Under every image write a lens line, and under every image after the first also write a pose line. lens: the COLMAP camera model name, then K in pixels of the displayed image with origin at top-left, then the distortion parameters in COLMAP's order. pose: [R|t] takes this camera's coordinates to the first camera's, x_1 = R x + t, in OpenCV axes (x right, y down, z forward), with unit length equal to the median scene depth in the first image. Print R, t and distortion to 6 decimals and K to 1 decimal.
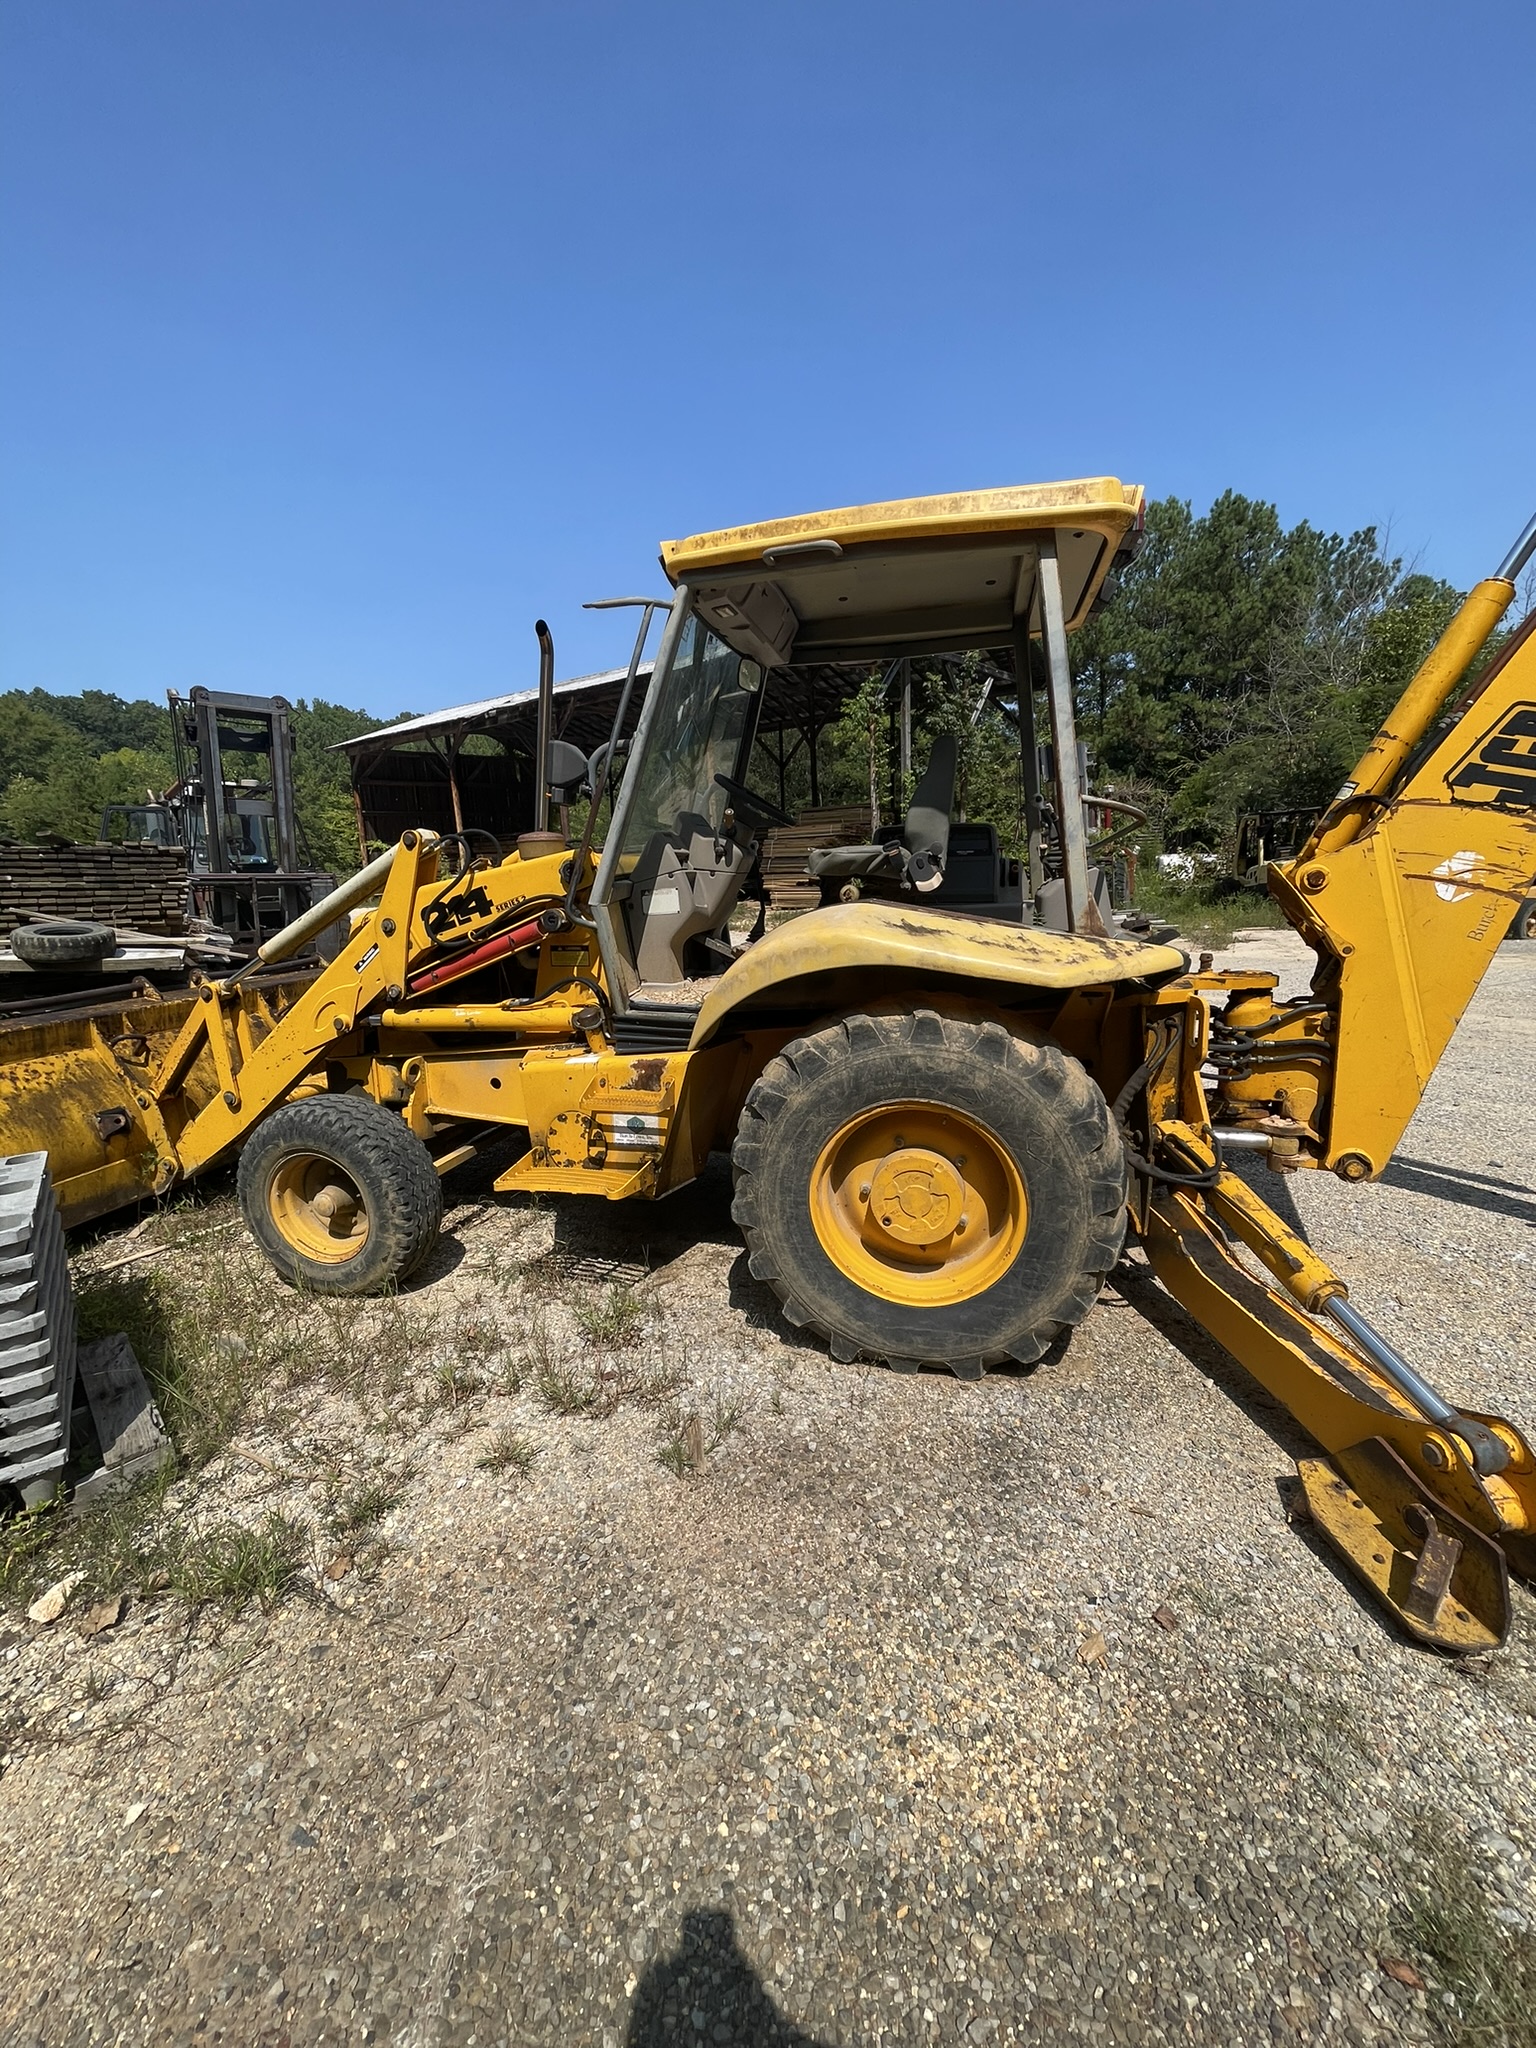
lens RADIAL K [[818.1, 0, 768.0], [0, 818.1, 1024.0], [0, 0, 1]] dist [-0.003445, 0.000269]
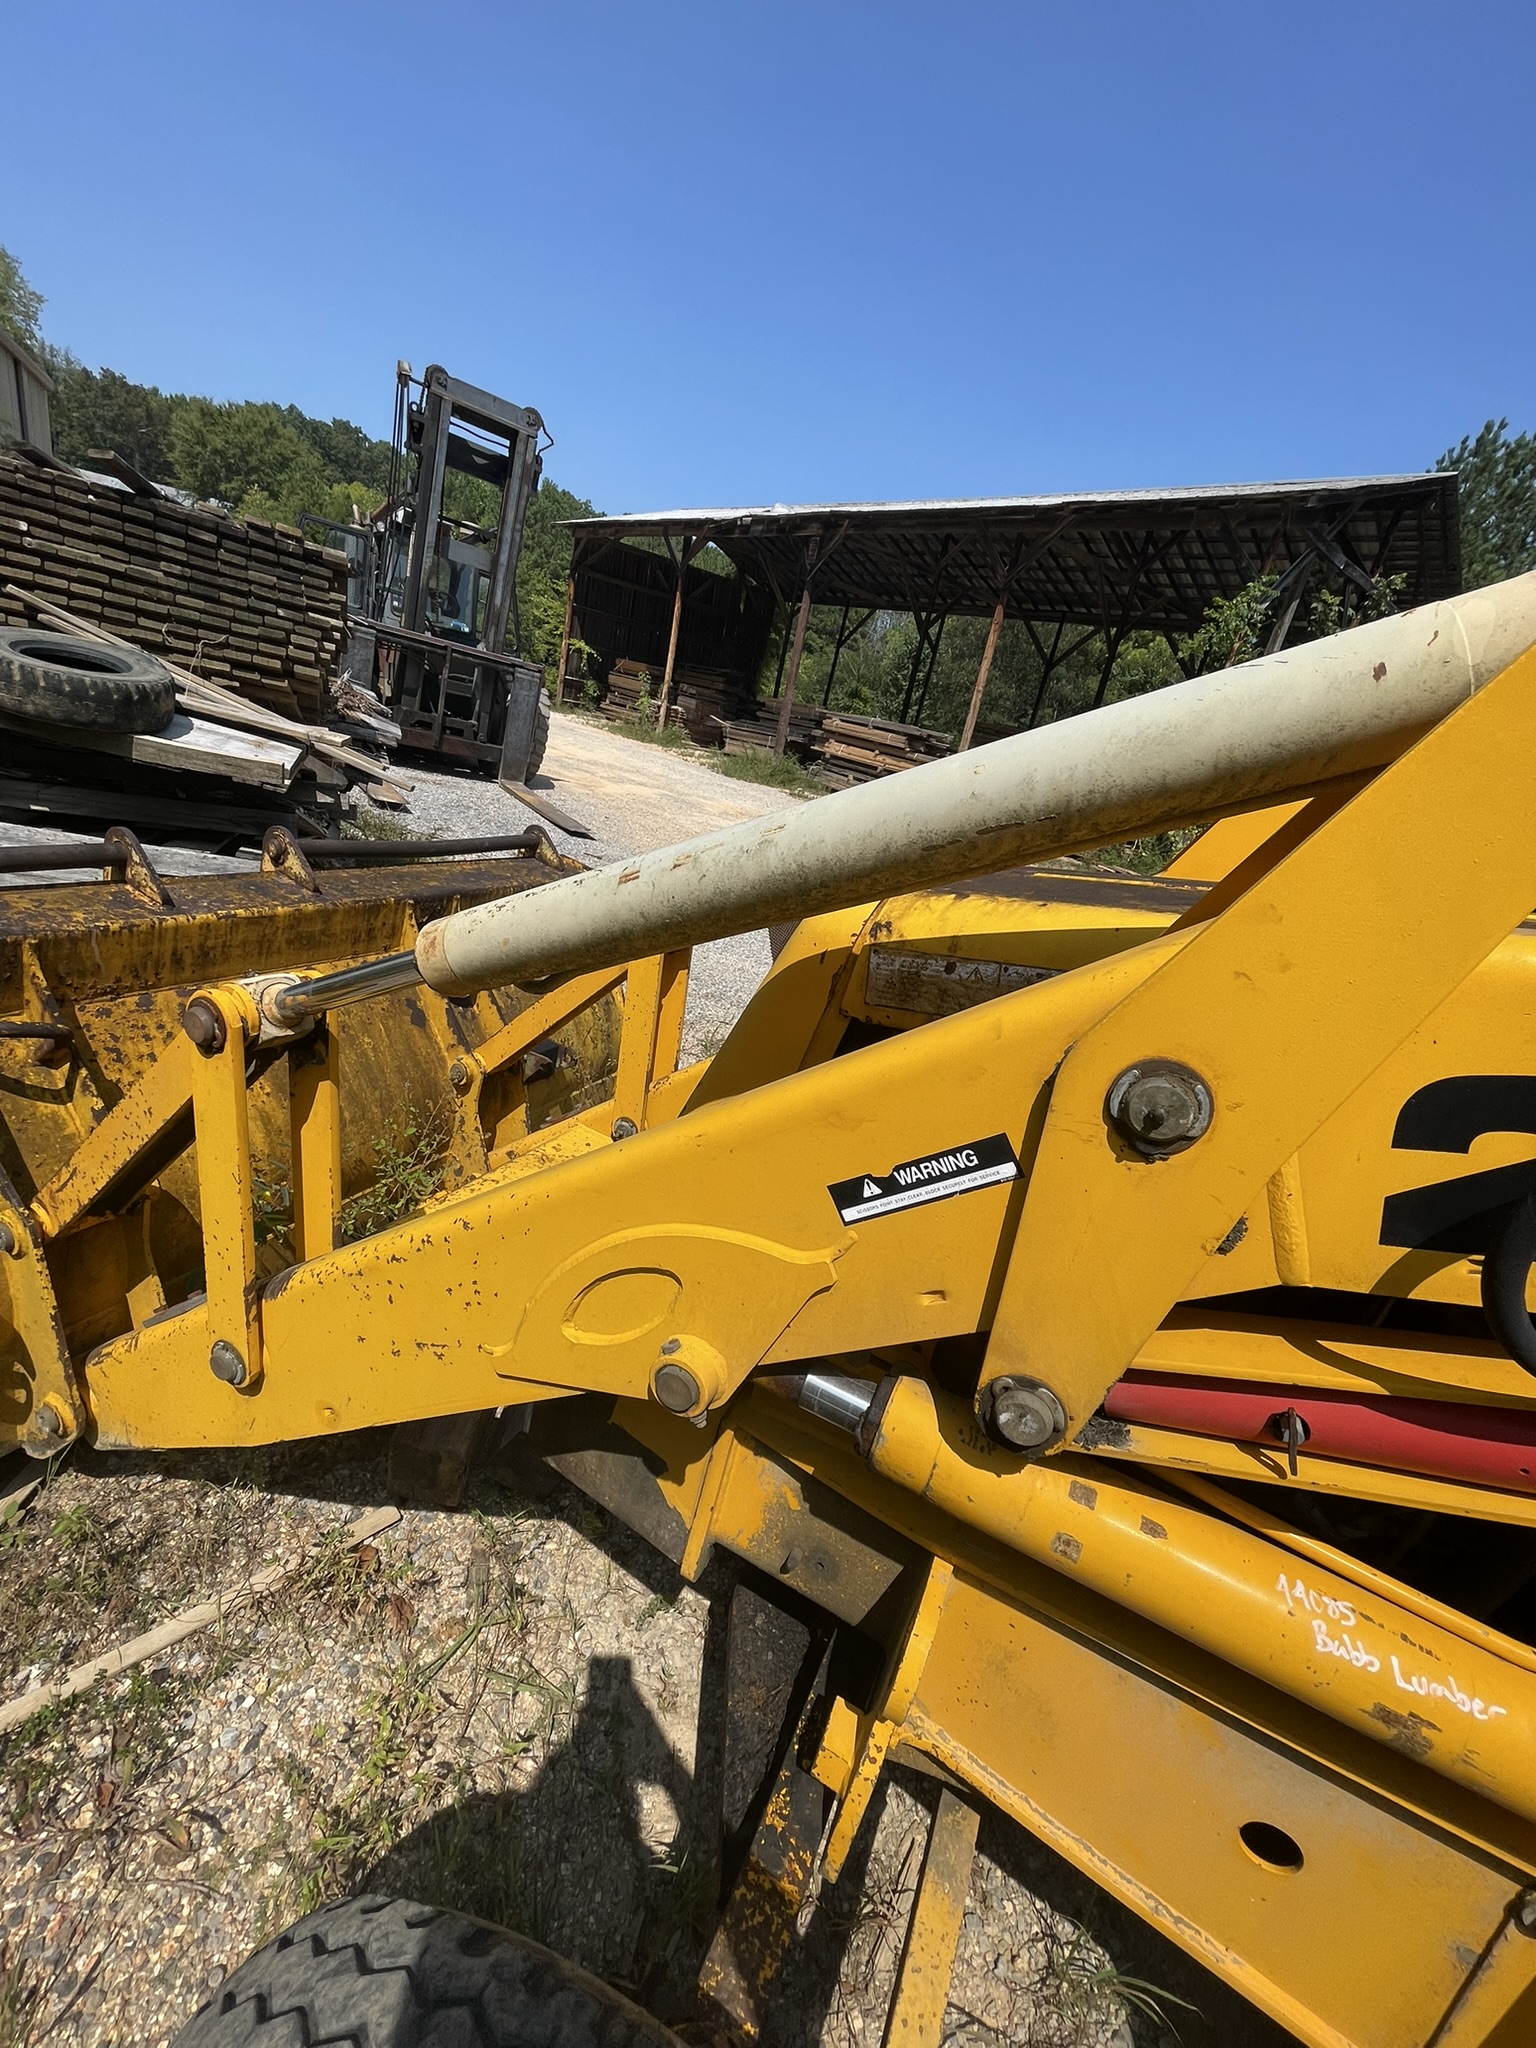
lens RADIAL K [[818.1, 0, 768.0], [0, 818.1, 1024.0], [0, 0, 1]] dist [-0.003445, 0.000269]
pose [[0.949681, 0.293759, -0.108679, -0.145875], [-0.276272, 0.949103, 0.151250, -0.038577], [0.147579, -0.113615, 0.982503, 0.230332]]
